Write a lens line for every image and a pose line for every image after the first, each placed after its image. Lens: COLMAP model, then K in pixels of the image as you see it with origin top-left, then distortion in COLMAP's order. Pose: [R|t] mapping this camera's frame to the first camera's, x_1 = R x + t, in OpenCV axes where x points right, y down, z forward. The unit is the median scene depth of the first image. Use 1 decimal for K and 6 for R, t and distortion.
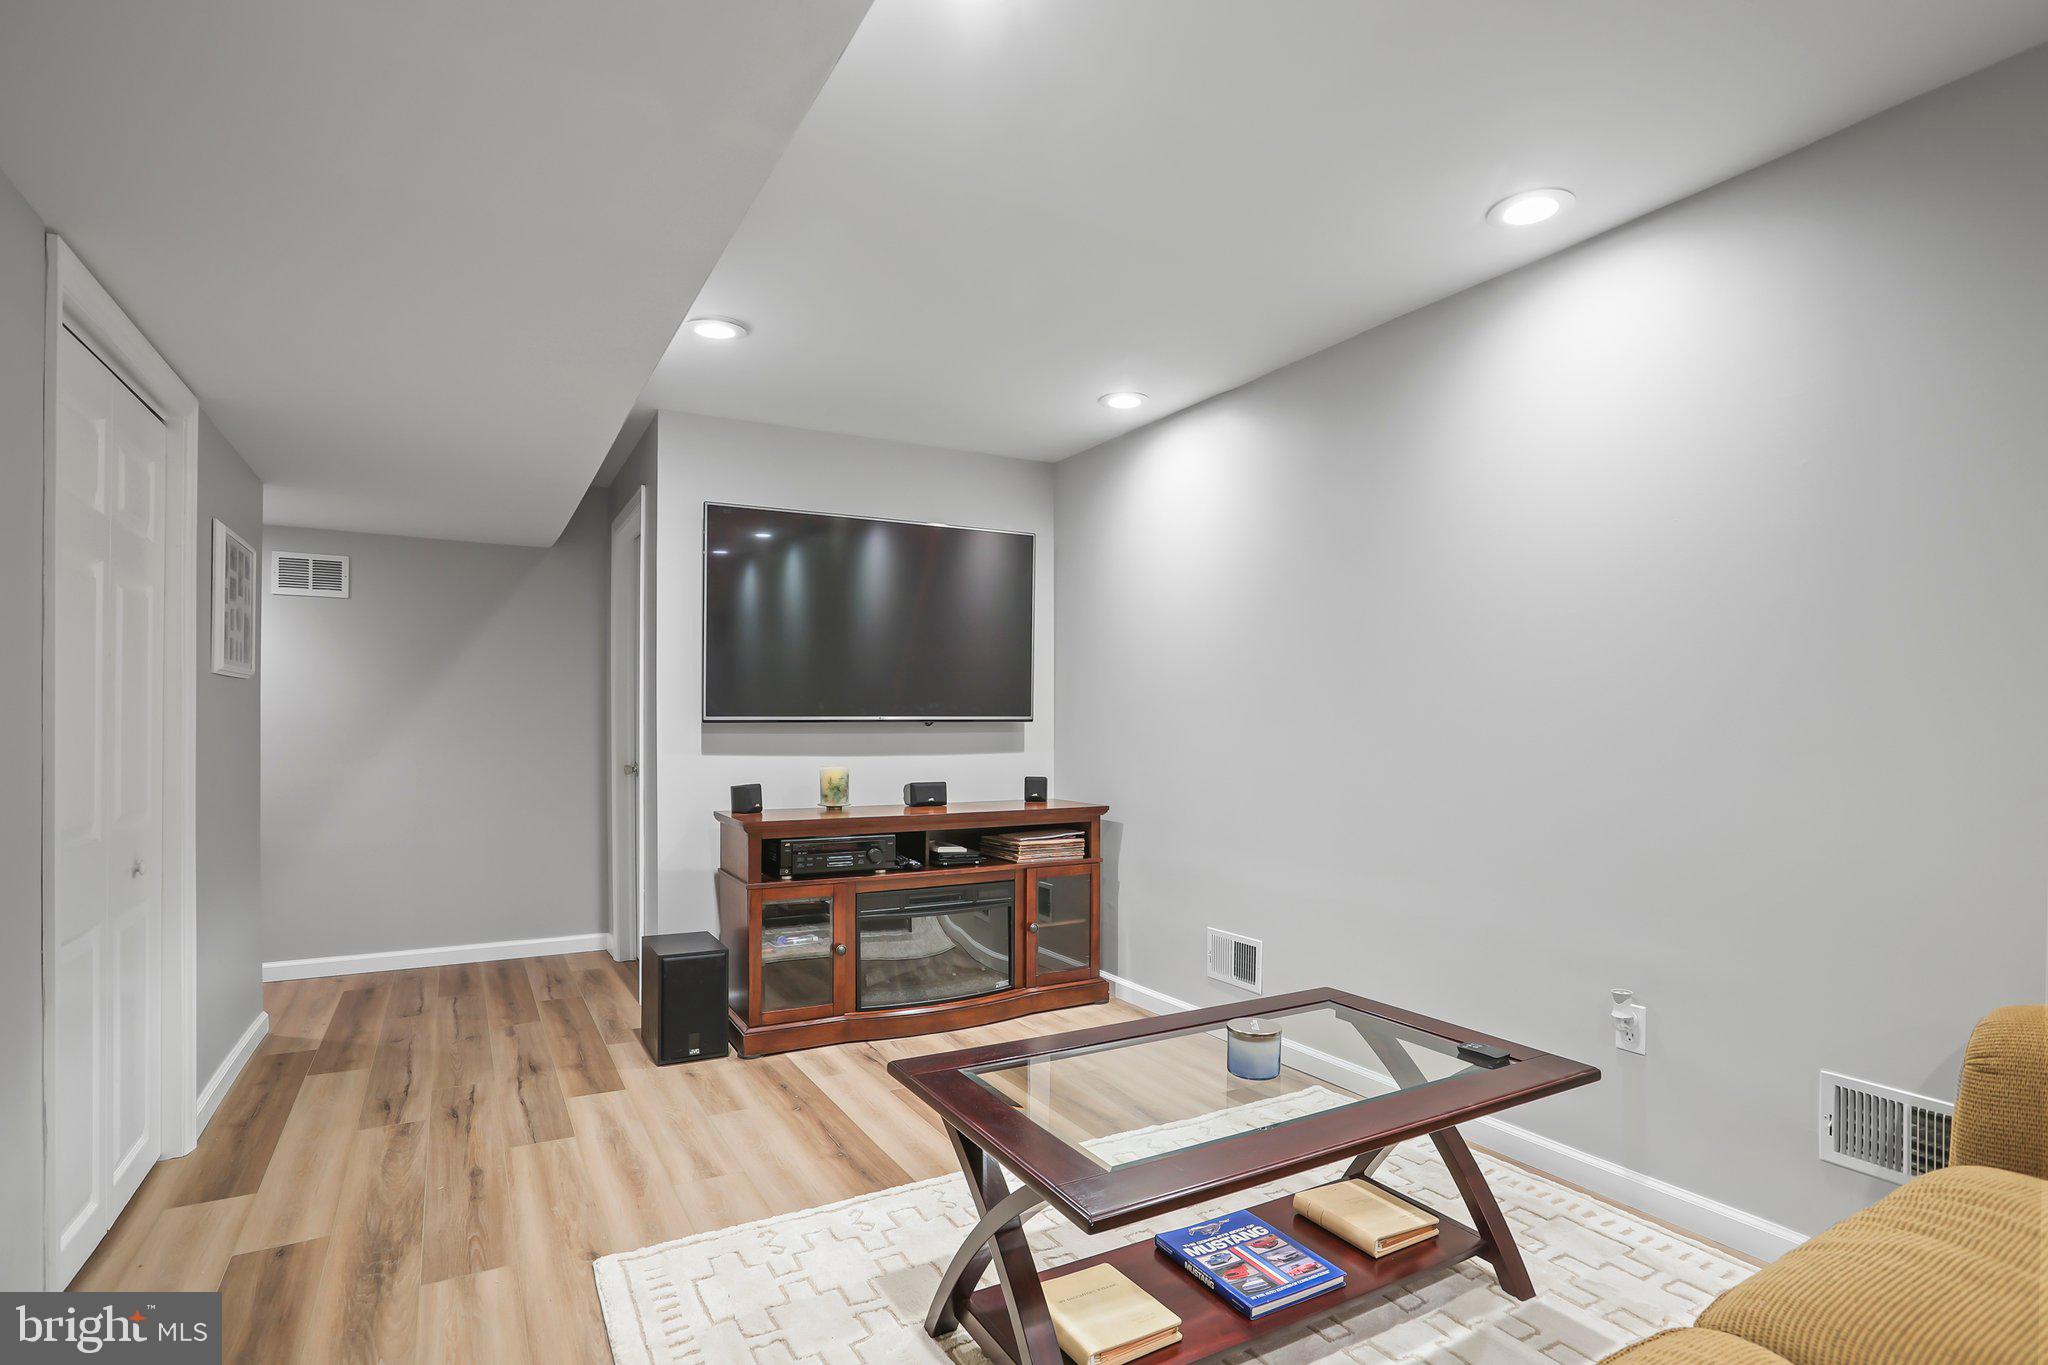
lens RADIAL K [[1009.3, 0, 1034.8], [0, 1009.3, 726.3], [0, 0, 1]] dist [-0.004053, -0.000208]
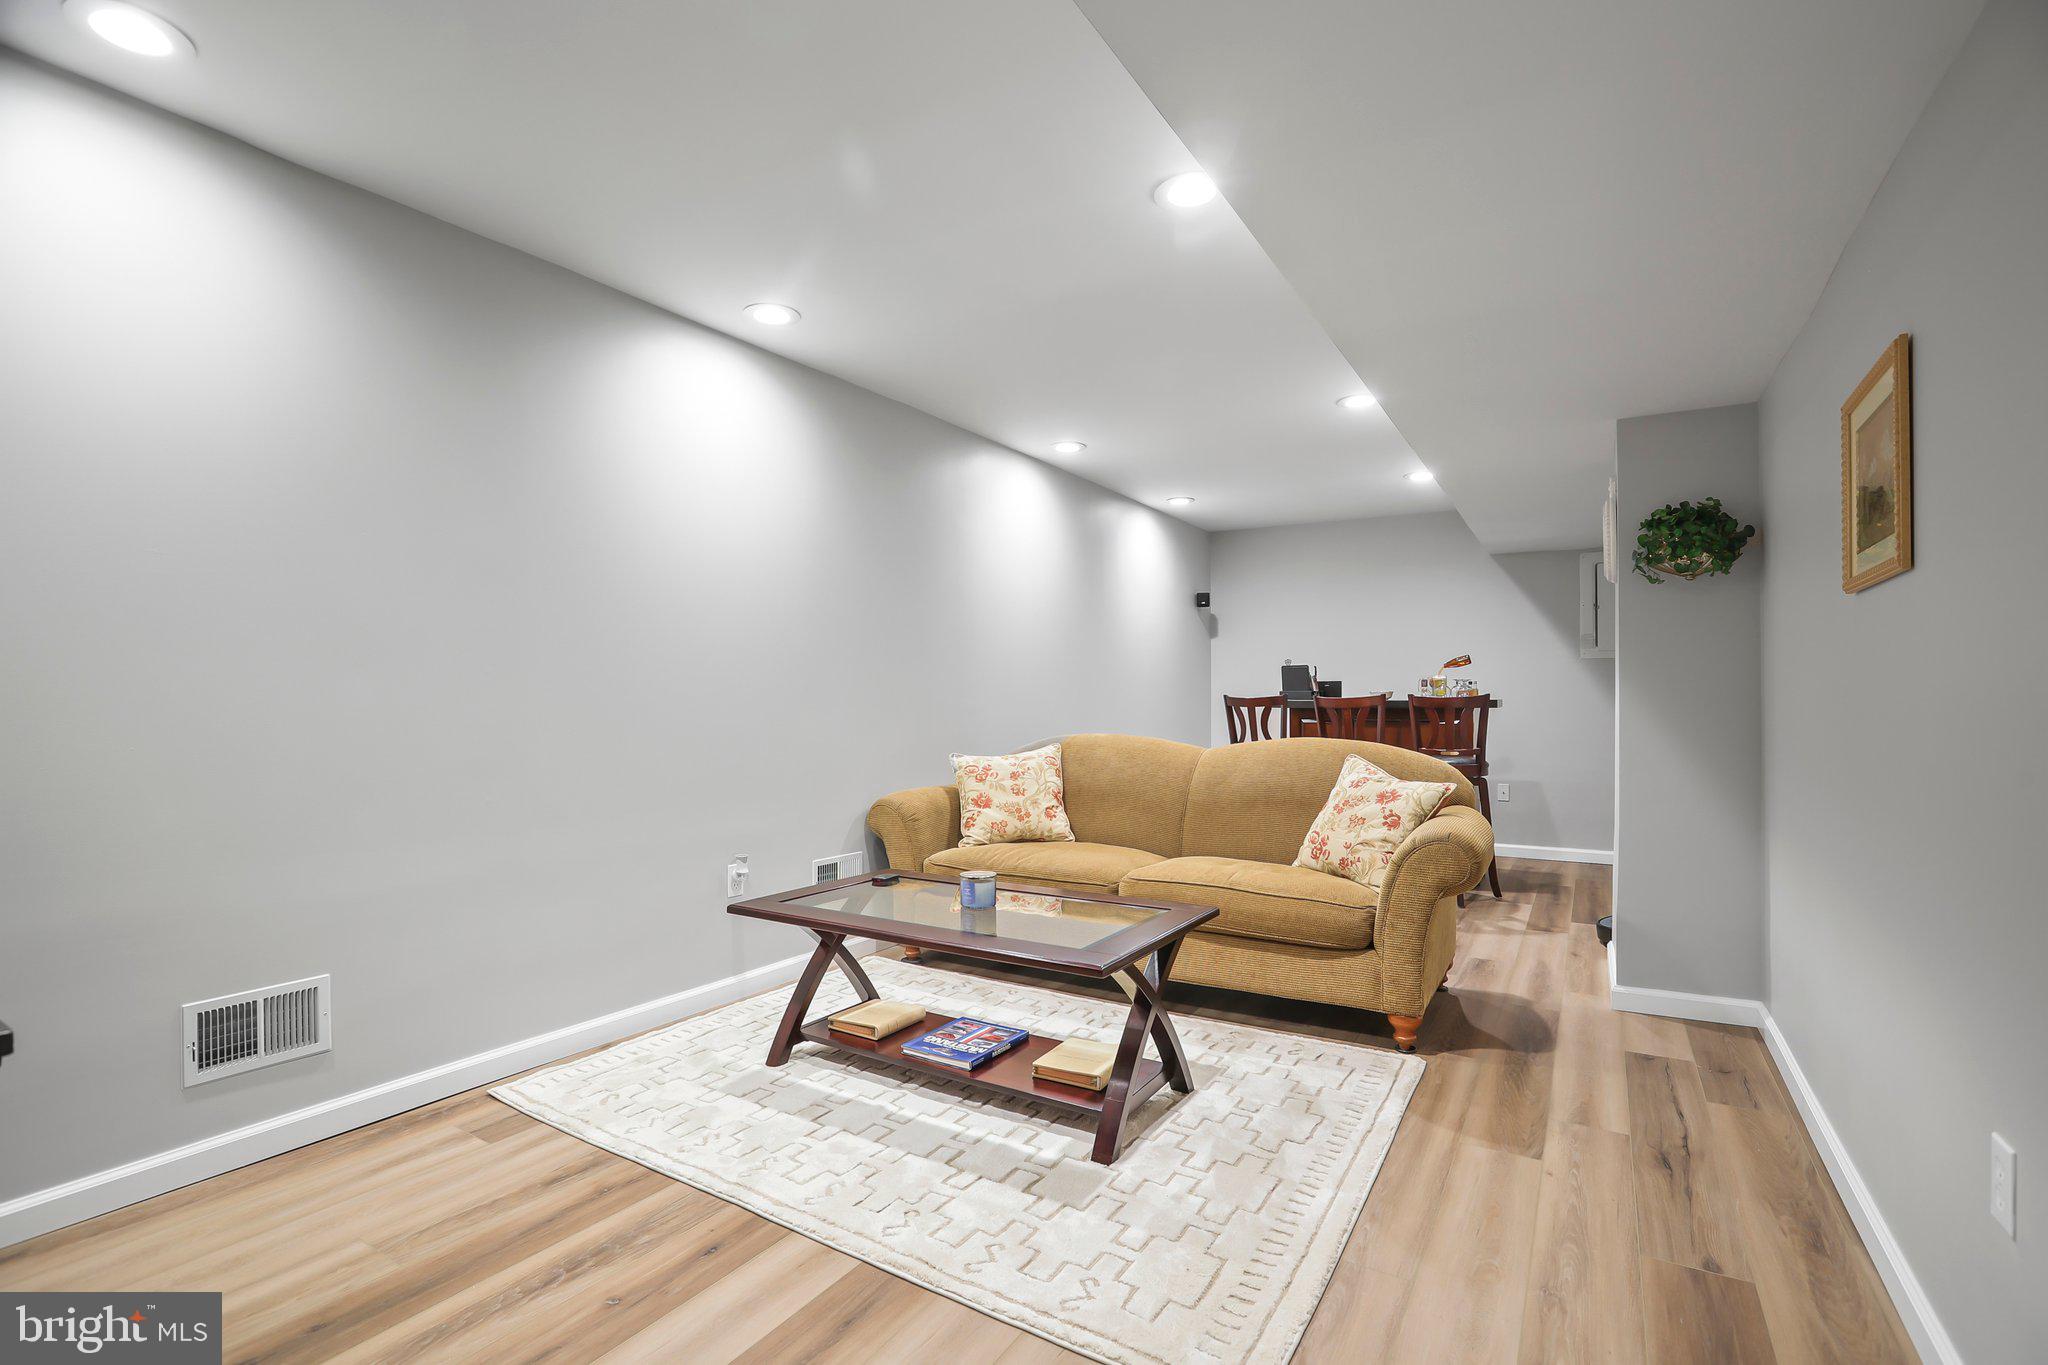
lens RADIAL K [[934.4, 0, 1023.9], [0, 934.4, 691.1], [0, 0, 1]] dist [-0.000405, -0.000024]
pose [[-0.466154, 0.006942, 0.884676, -0.992422], [-0.001394, 0.999962, -0.008581, 0.041225], [-0.884702, -0.005233, -0.466127, 1.528955]]
